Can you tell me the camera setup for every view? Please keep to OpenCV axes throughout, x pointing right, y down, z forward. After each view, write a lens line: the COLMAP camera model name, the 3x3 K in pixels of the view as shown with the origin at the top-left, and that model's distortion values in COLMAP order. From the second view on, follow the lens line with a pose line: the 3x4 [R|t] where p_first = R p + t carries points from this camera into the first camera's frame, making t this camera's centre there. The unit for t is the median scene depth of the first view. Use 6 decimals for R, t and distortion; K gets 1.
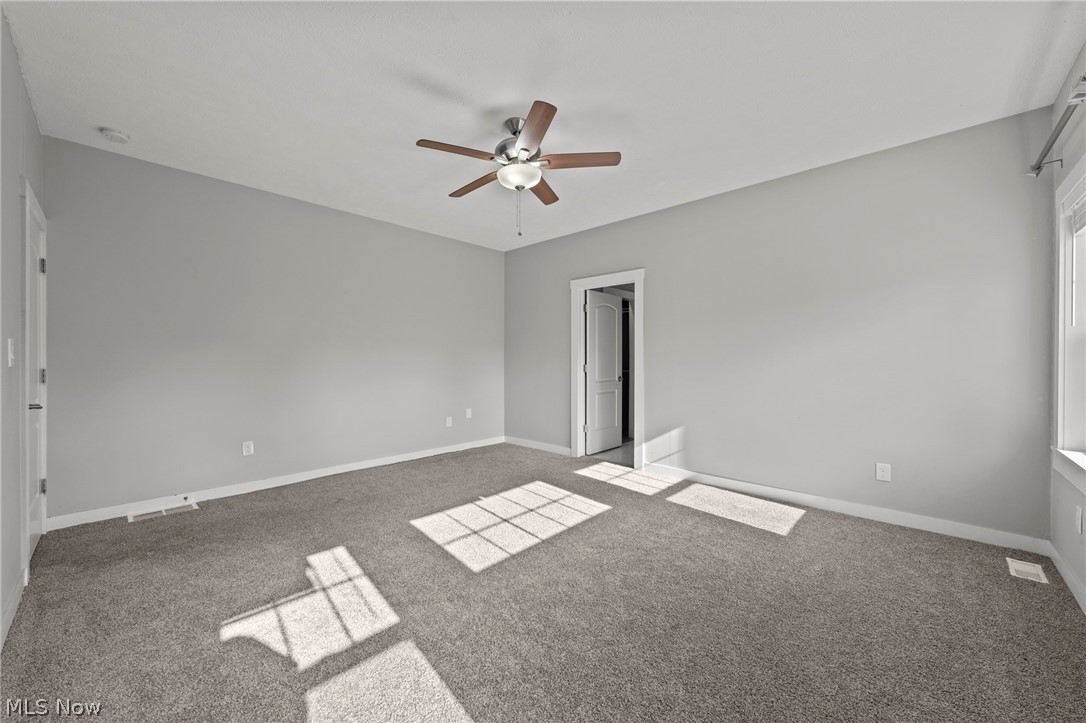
lens RADIAL K [[410.7, 0, 538.4], [0, 410.7, 359.0], [0, 0, 1]] dist [-0.000439, -0.000036]
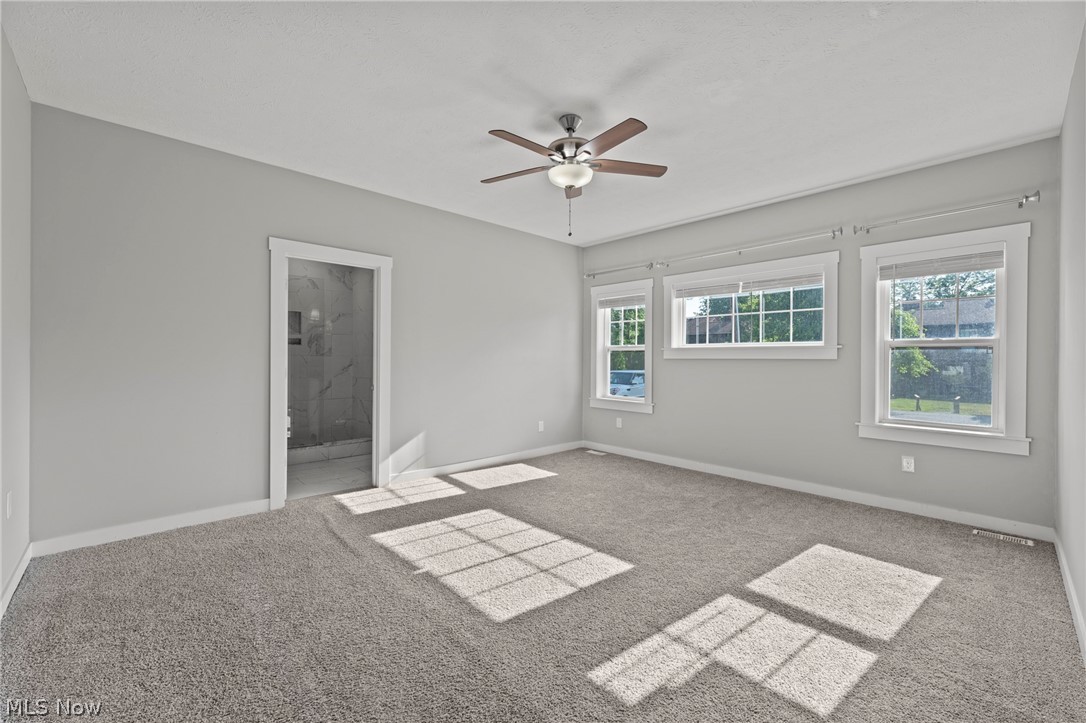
lens RADIAL K [[440.9, 0, 543.0], [0, 440.9, 361.5], [0, 0, 1]] dist [-0.000538, 0.000128]
pose [[0.052120, -0.005883, 0.998623, -0.822539], [-0.005032, 0.999968, 0.006154, -0.004420], [-0.998628, -0.005345, 0.052089, 0.756415]]
